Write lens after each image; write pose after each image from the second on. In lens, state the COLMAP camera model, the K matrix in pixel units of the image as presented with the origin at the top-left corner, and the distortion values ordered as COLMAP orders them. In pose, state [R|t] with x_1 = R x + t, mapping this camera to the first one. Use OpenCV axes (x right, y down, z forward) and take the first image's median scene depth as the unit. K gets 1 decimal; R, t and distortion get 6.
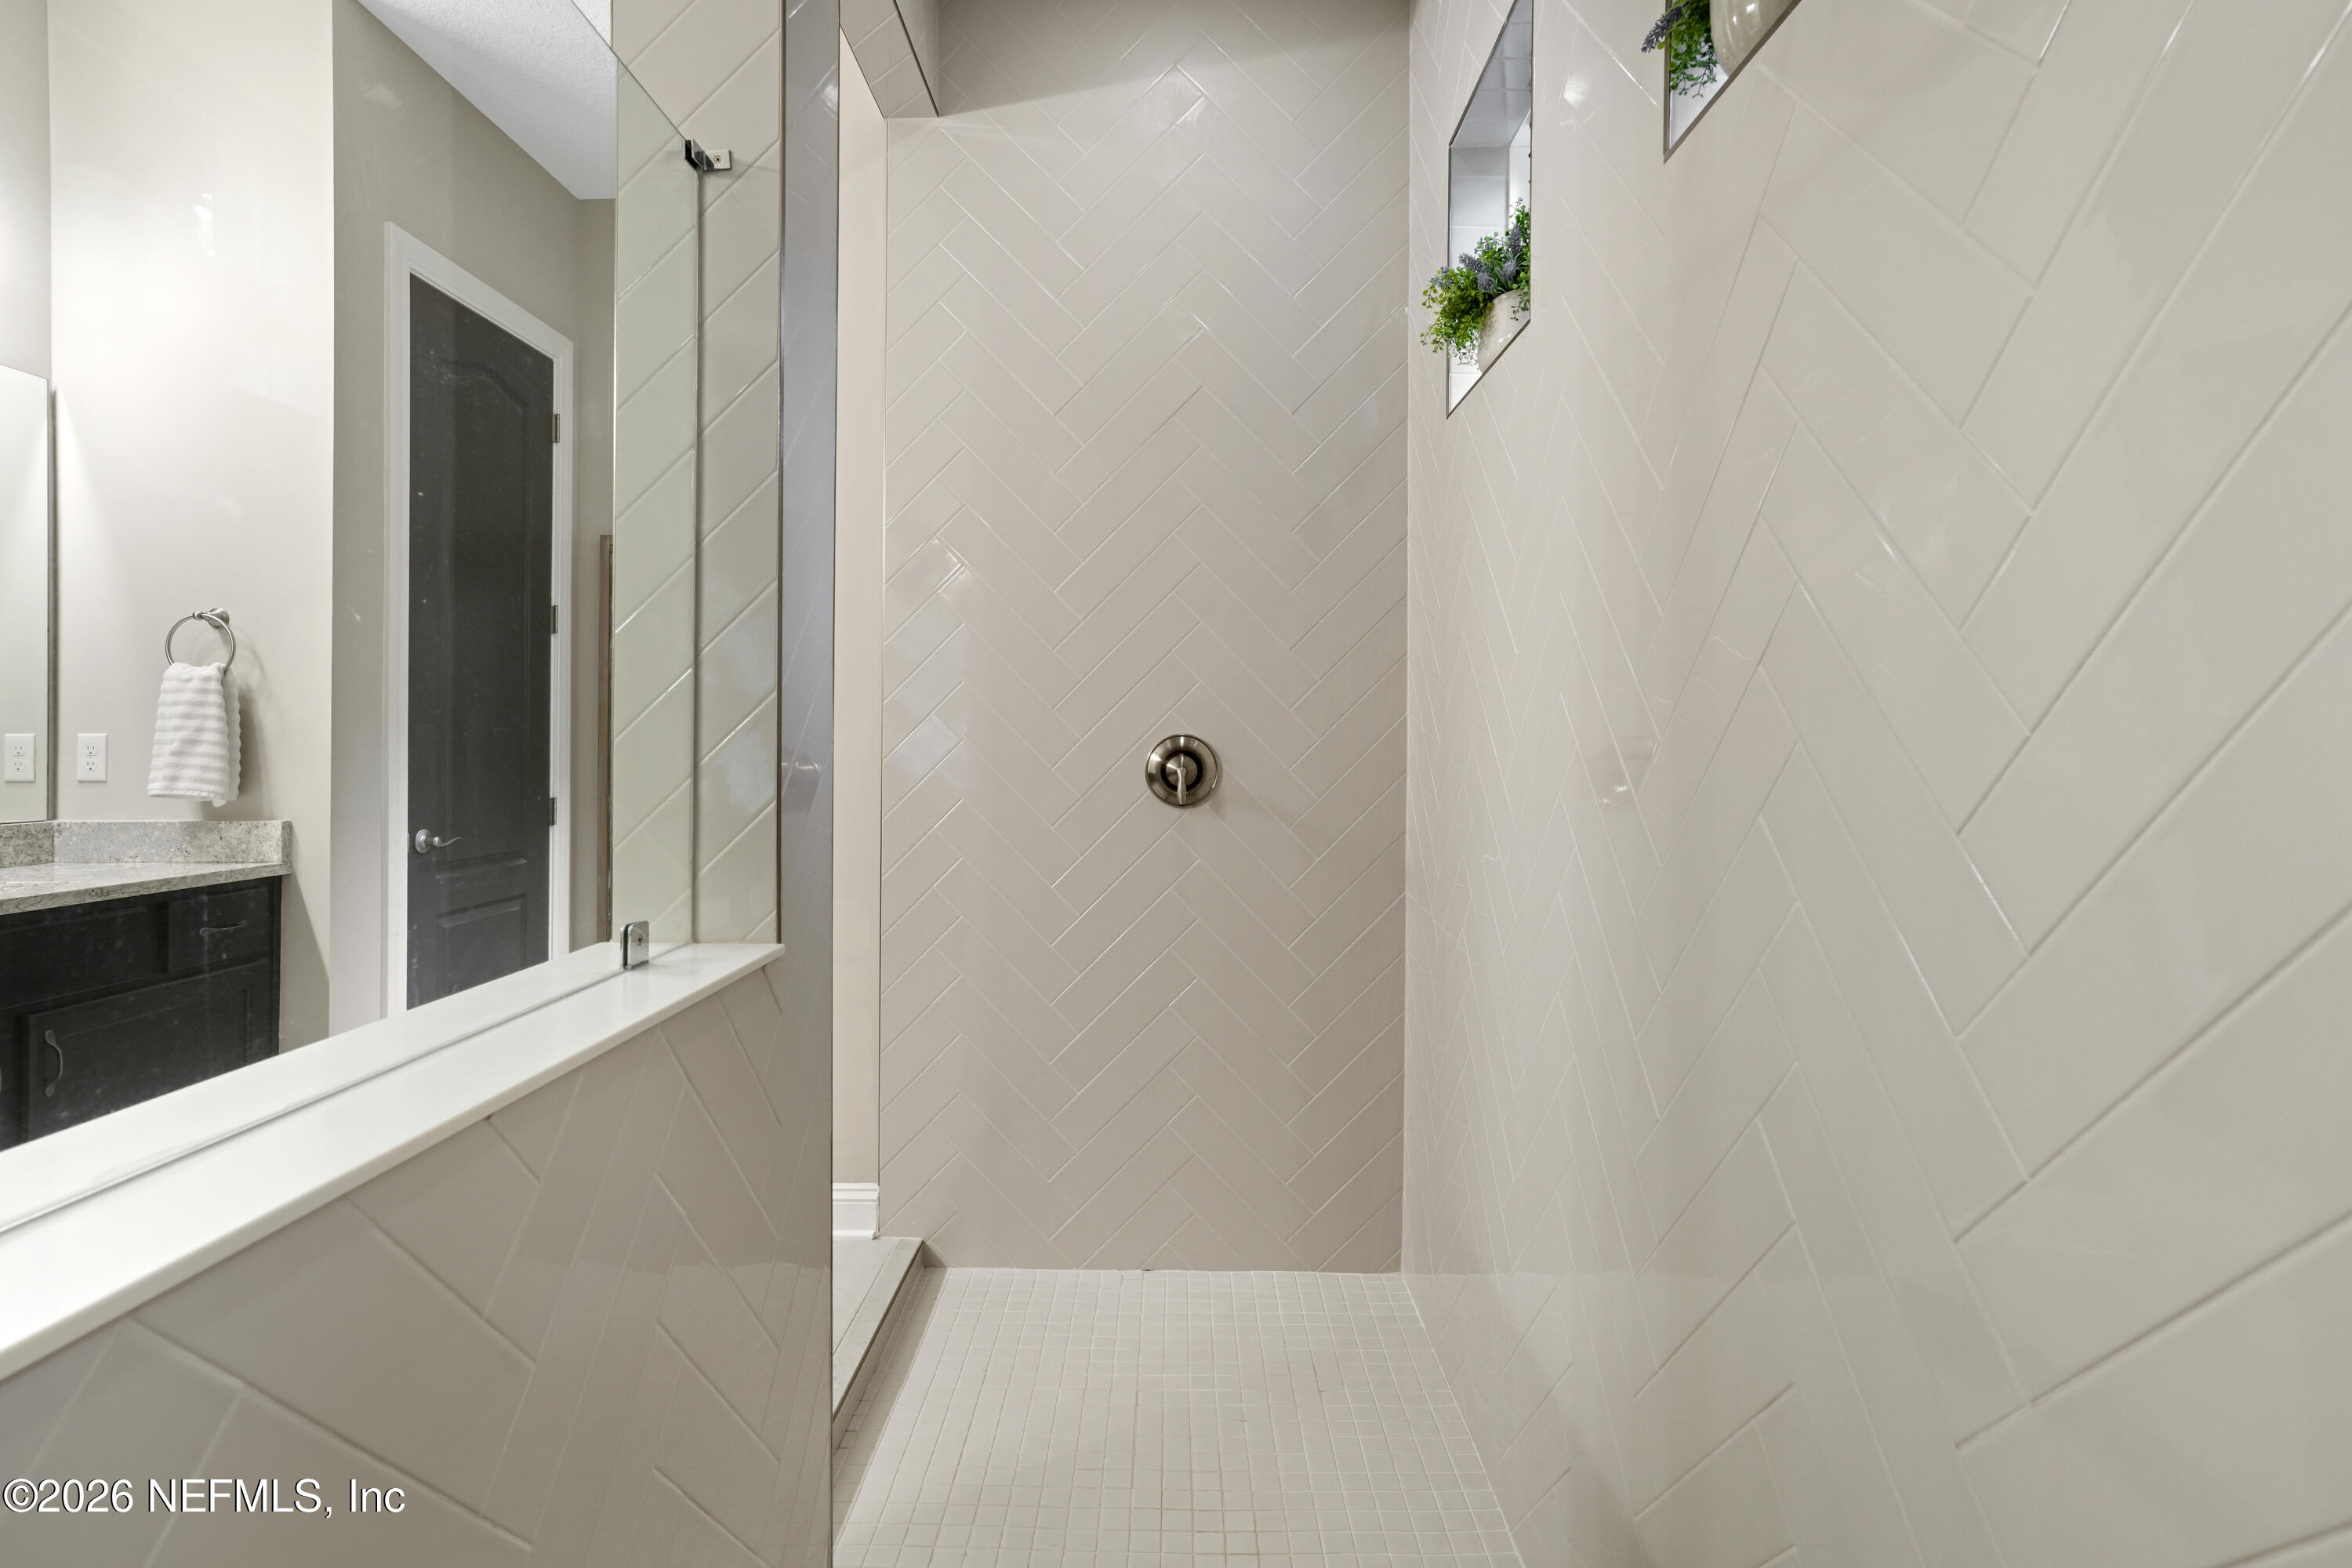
lens RADIAL K [[1182.7, 0, 1146.2], [0, 1182.7, 741.7], [0, 0, 1]] dist [0.002741, 0.023081]
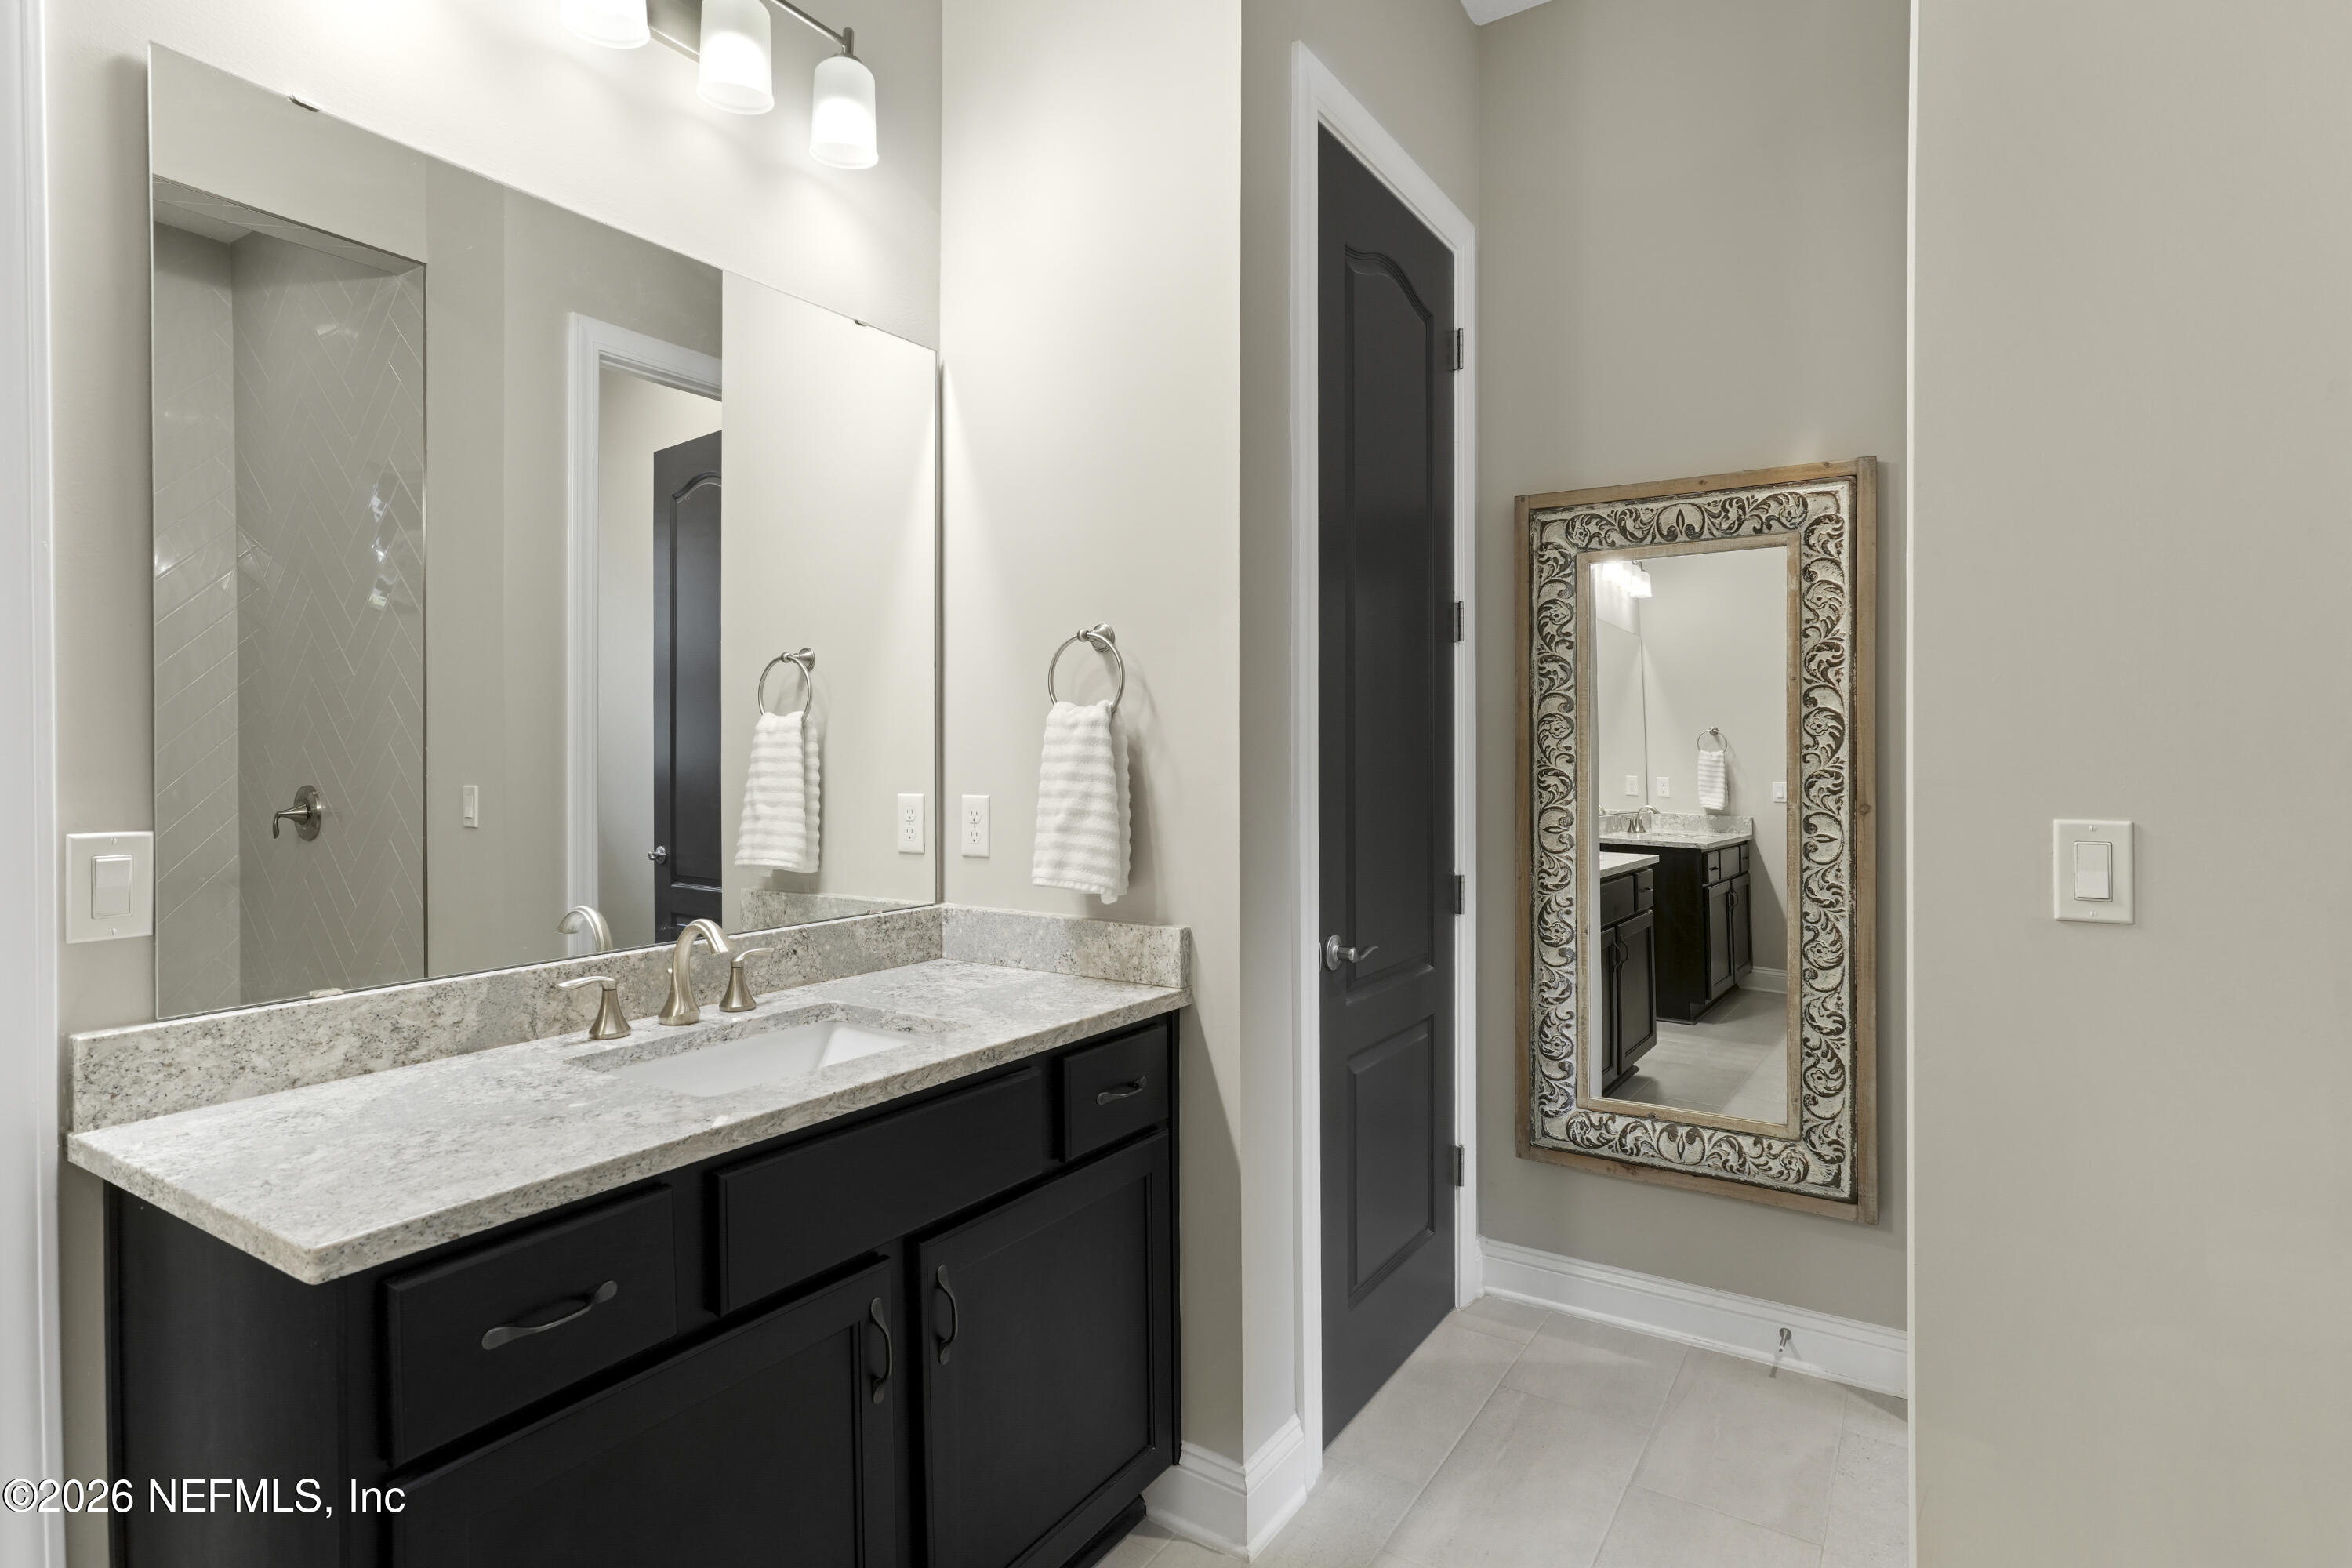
lens RADIAL K [[1215.6, 0, 1184.3], [0, 1215.6, 788.8], [0, 0, 1]] dist [-0.000047, 0.026398]
pose [[0.857777, 0.013037, -0.513857, -0.363919], [0.002807, 0.999545, 0.030046, -0.035037], [0.514014, -0.027216, 0.857350, 0.402514]]
